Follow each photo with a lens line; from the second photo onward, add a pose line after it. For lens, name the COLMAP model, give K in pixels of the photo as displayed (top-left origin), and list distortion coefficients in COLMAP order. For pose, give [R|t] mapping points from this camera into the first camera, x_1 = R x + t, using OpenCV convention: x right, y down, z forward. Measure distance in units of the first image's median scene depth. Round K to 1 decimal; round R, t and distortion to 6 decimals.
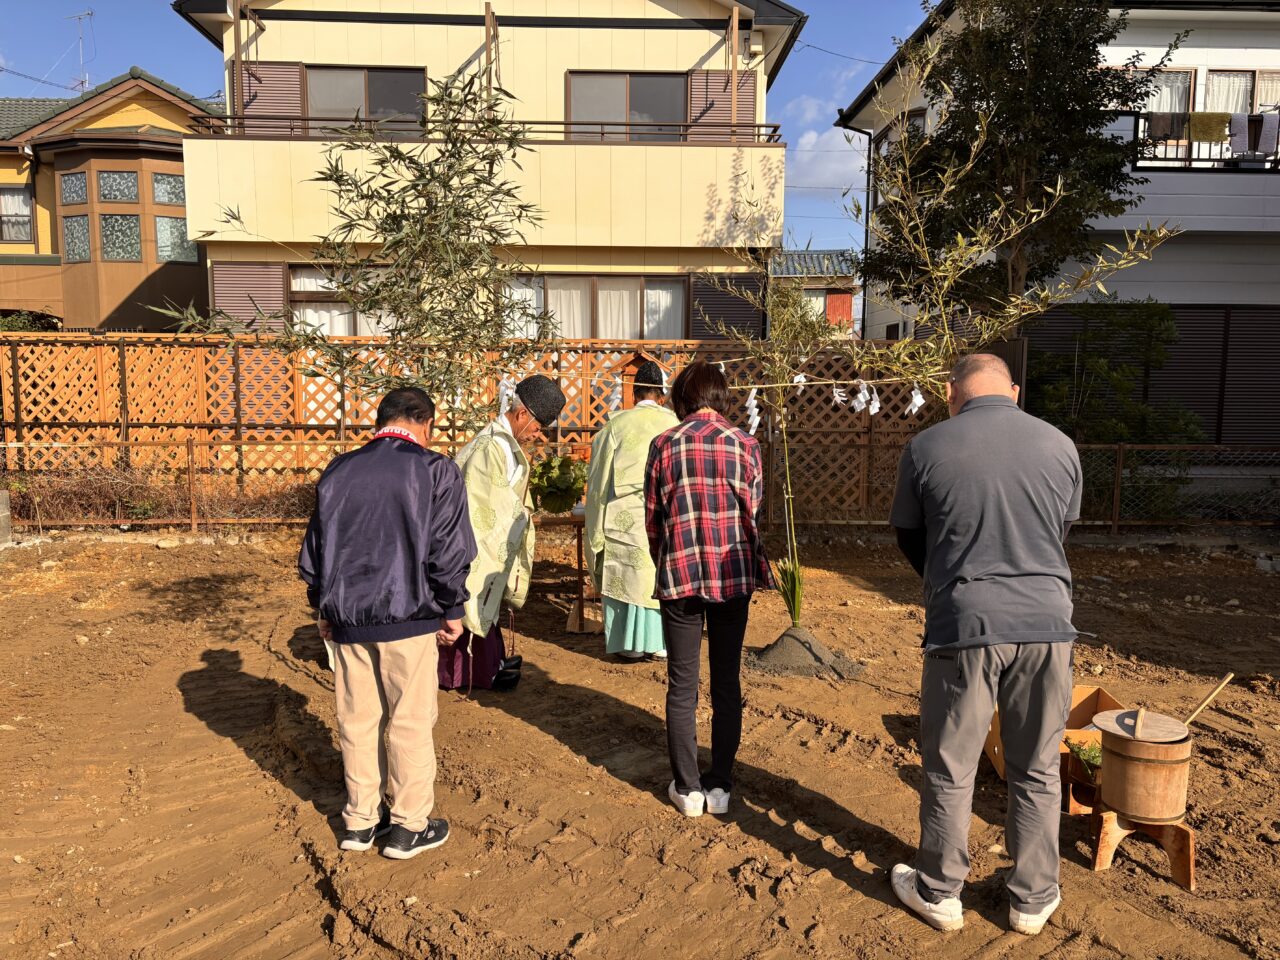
lens RADIAL K [[965.4, 0, 640.1], [0, 965.4, 477.6], [0, 0, 1]] dist [0.049210, -0.024007]
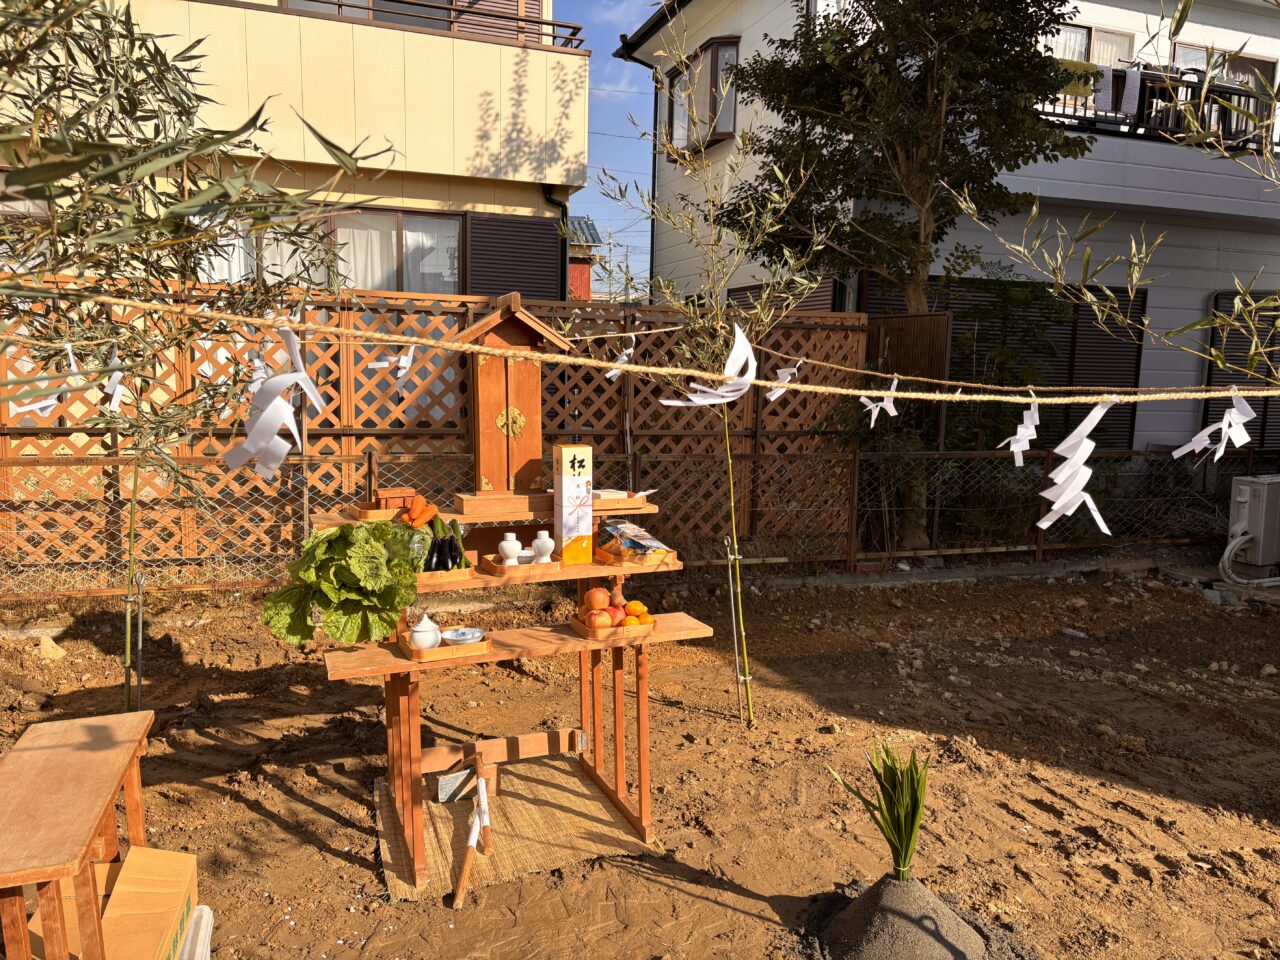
lens RADIAL K [[965.4, 0, 660.9], [0, 965.4, 469.1], [0, 0, 1]] dist [0.049210, -0.024007]
pose [[0.947740, -0.016243, 0.318629, -0.046494], [0.005822, 0.999417, 0.033632, -0.032342], [-0.318990, -0.030020, 0.947282, 0.227687]]
